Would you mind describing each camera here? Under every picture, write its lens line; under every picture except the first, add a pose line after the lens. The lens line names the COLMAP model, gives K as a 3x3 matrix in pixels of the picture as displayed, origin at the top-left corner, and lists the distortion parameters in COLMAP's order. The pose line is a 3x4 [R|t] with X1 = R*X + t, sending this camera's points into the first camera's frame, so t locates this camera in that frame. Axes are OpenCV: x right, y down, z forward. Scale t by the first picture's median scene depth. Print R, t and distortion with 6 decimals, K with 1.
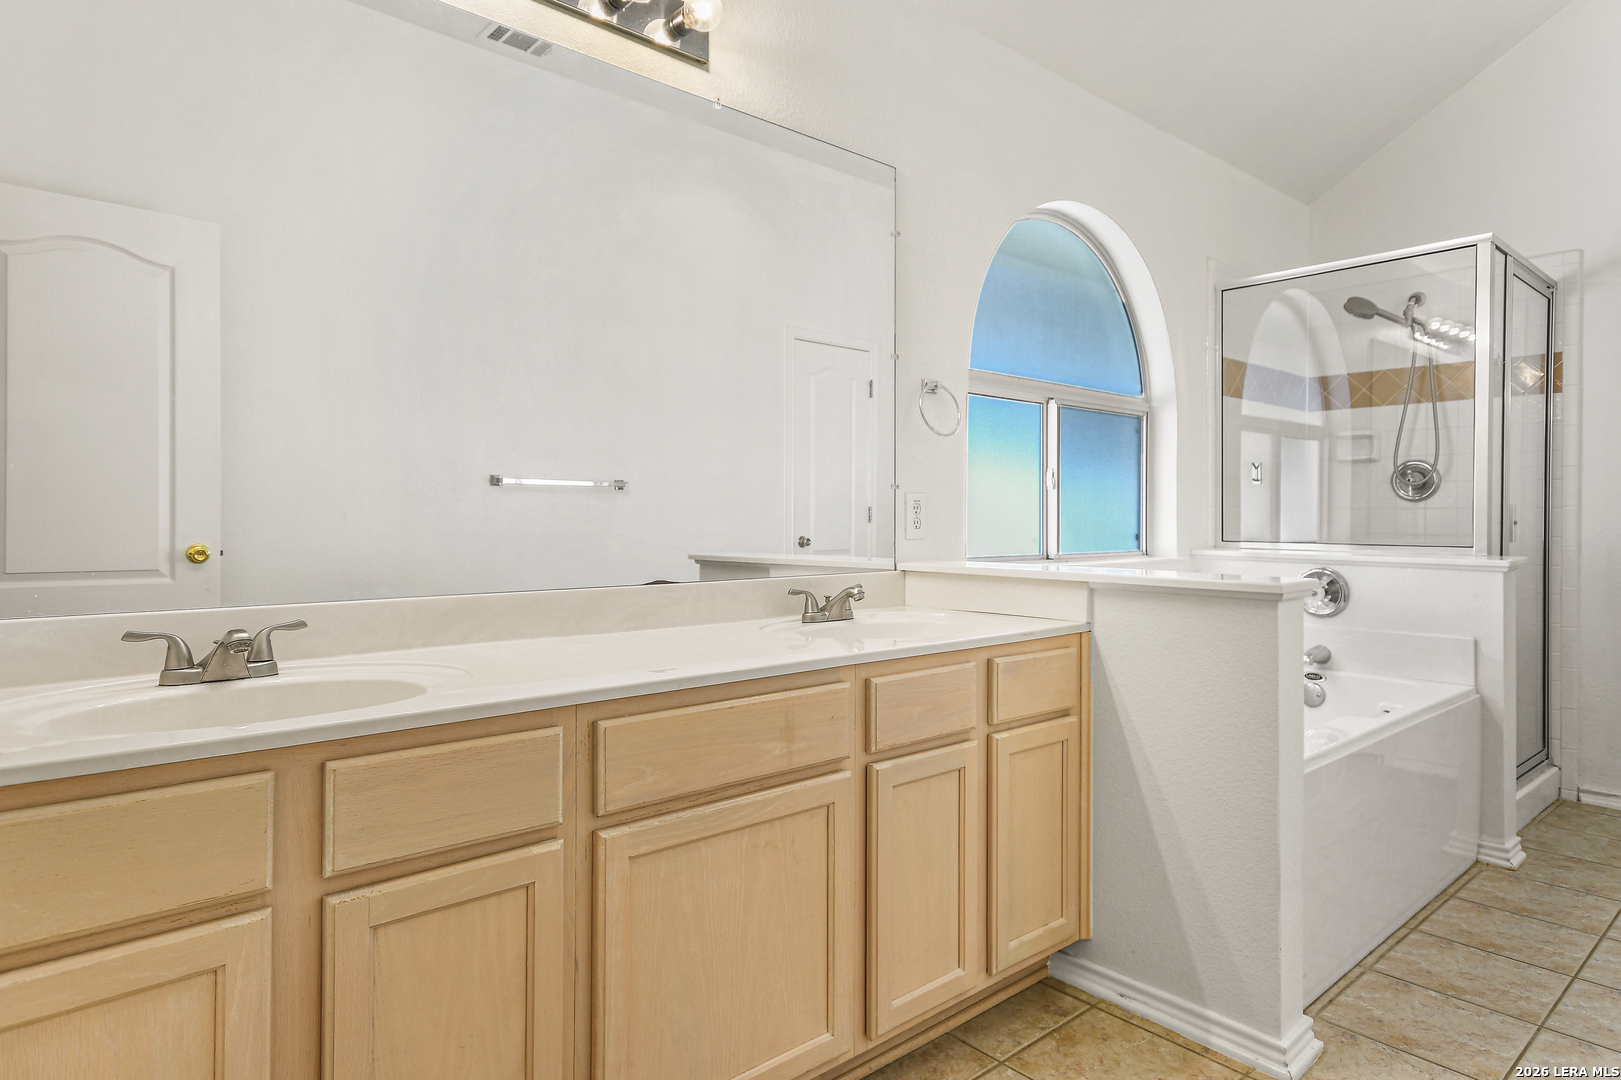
lens RADIAL K [[925.8, 0, 811.2], [0, 925.8, 535.4], [0, 0, 1]] dist [0.000702, 0.000924]
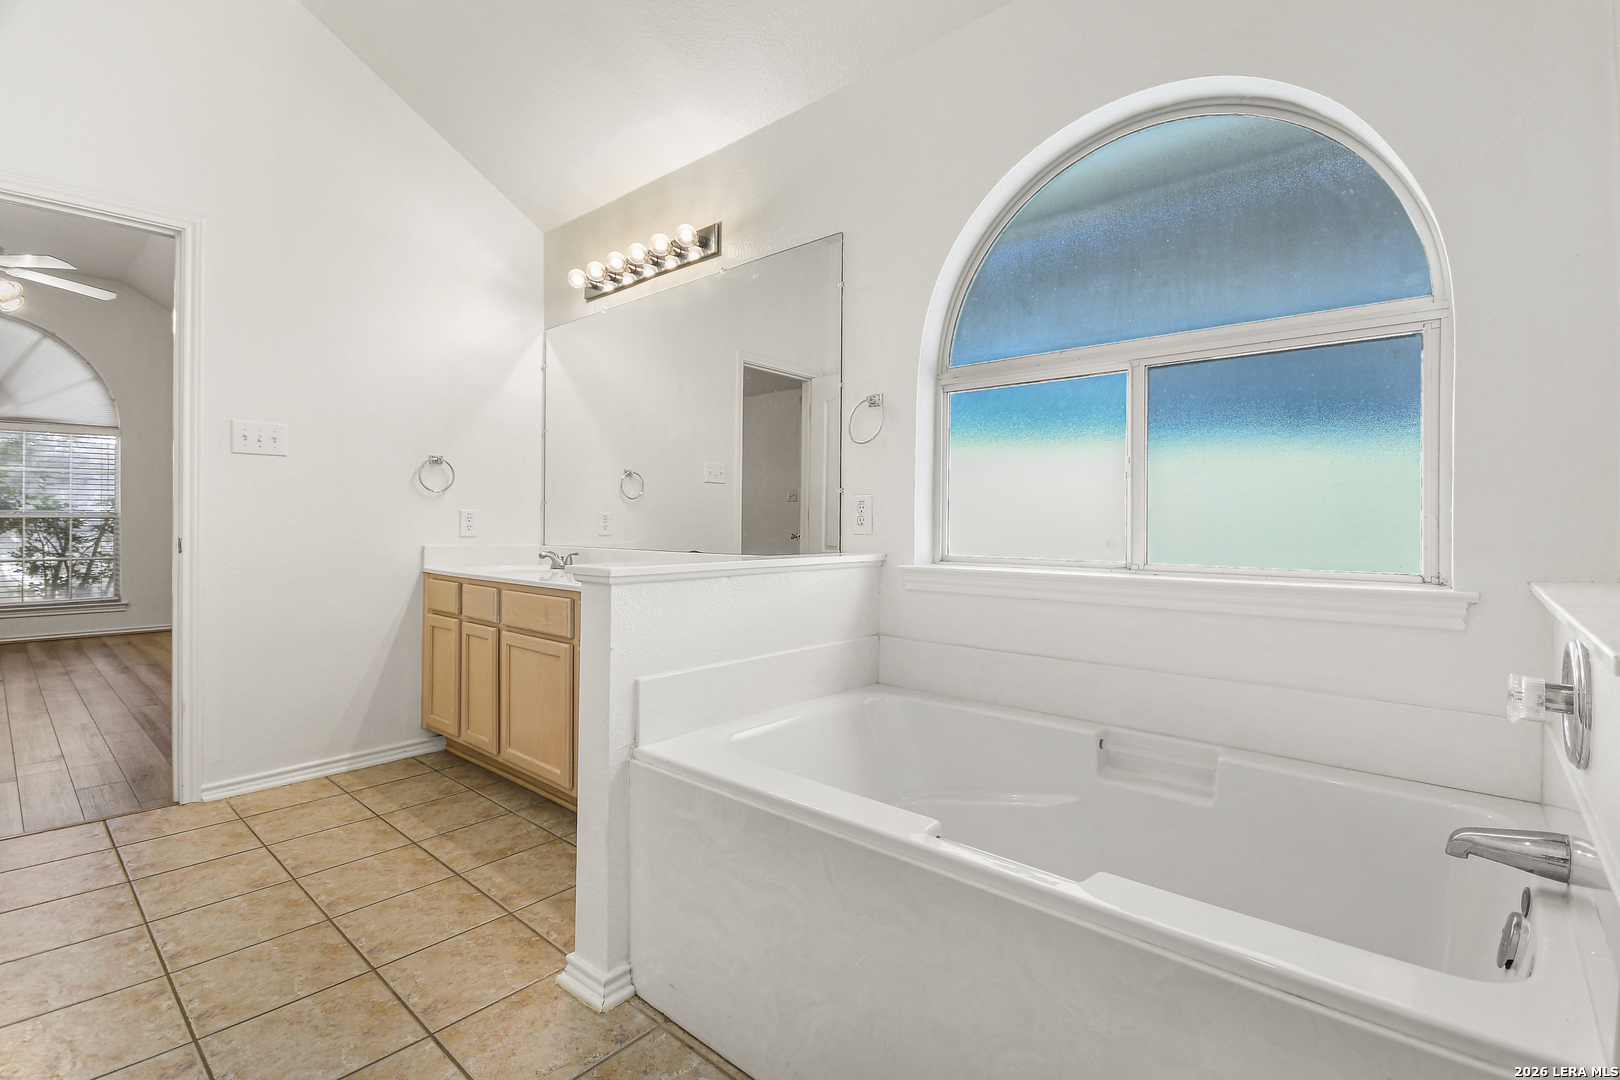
lens RADIAL K [[718.6, 0, 817.0], [0, 718.6, 543.9], [0, 0, 1]] dist [0.008648, -0.011261]
pose [[0.107142, 0.026673, -0.993886, 1.693045], [-0.017809, 0.999531, 0.024905, -0.009236], [0.994084, 0.015032, 0.107567, 1.420922]]
